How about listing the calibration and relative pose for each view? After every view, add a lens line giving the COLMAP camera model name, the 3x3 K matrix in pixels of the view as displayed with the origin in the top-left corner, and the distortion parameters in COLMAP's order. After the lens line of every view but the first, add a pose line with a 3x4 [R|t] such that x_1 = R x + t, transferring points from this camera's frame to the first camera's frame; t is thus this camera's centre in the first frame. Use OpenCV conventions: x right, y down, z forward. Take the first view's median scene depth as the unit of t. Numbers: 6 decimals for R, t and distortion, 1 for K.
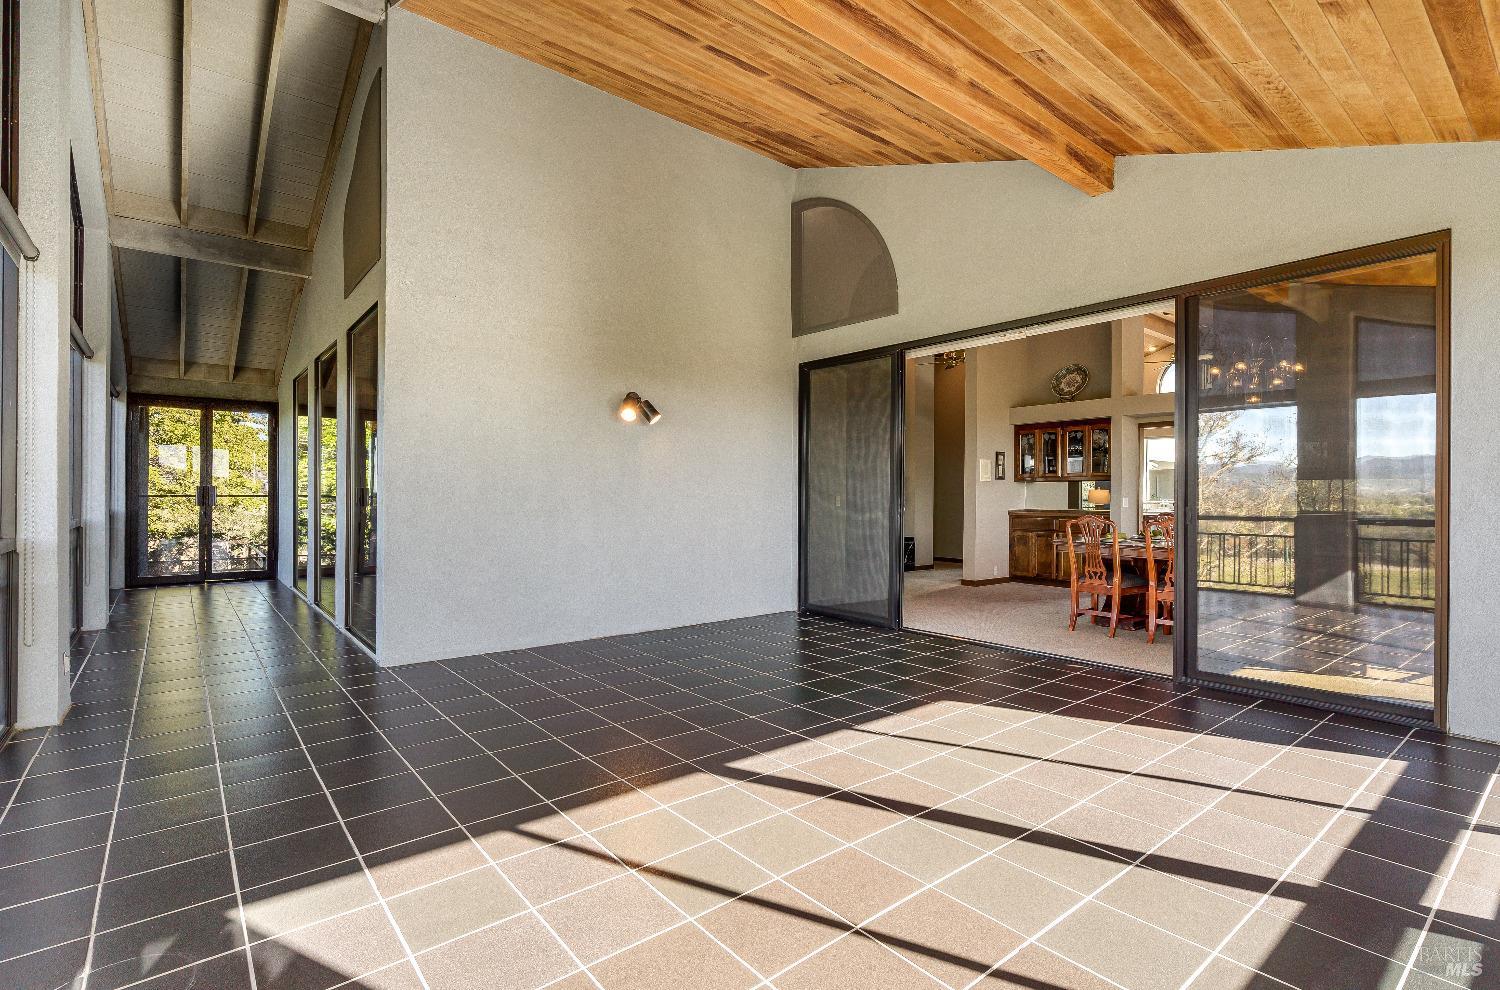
lens RADIAL K [[711.0, 0, 740.5], [0, 711.0, 495.2], [0, 0, 1]] dist [-0.002960, 0.000934]
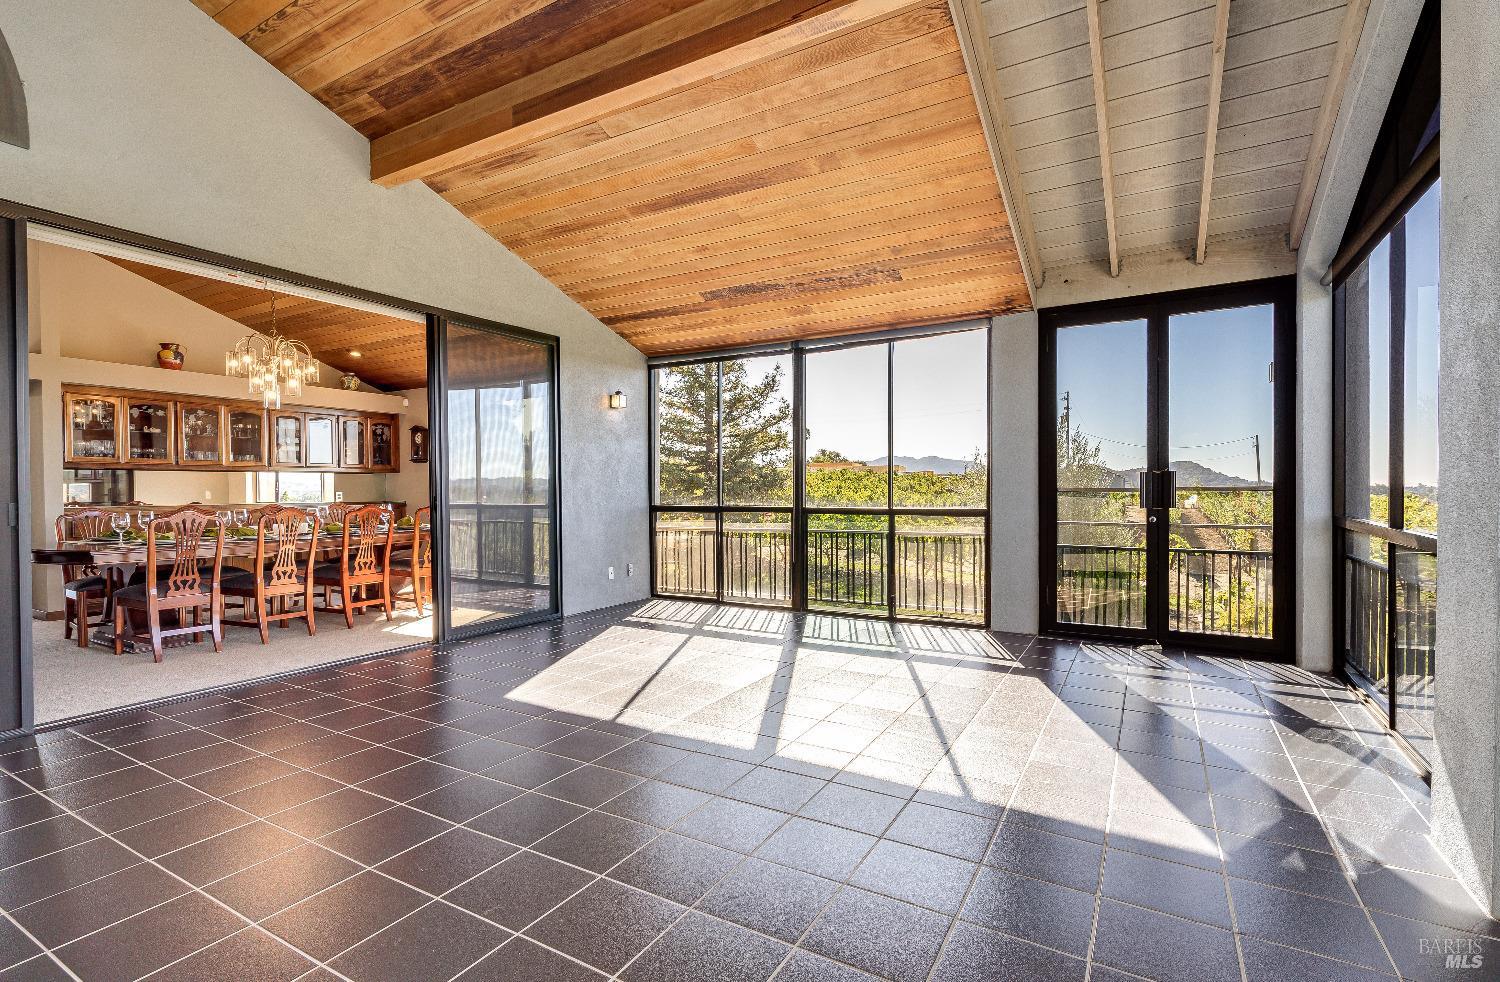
lens RADIAL K [[686.7, 0, 759.3], [0, 686.7, 494.4], [0, 0, 1]] dist [-0.003876, -0.000183]
pose [[-0.373480, -0.010523, 0.927579, -0.470900], [0.004879, 0.999900, 0.013308, 0.002449], [-0.927625, 0.009496, -0.373391, 0.688166]]
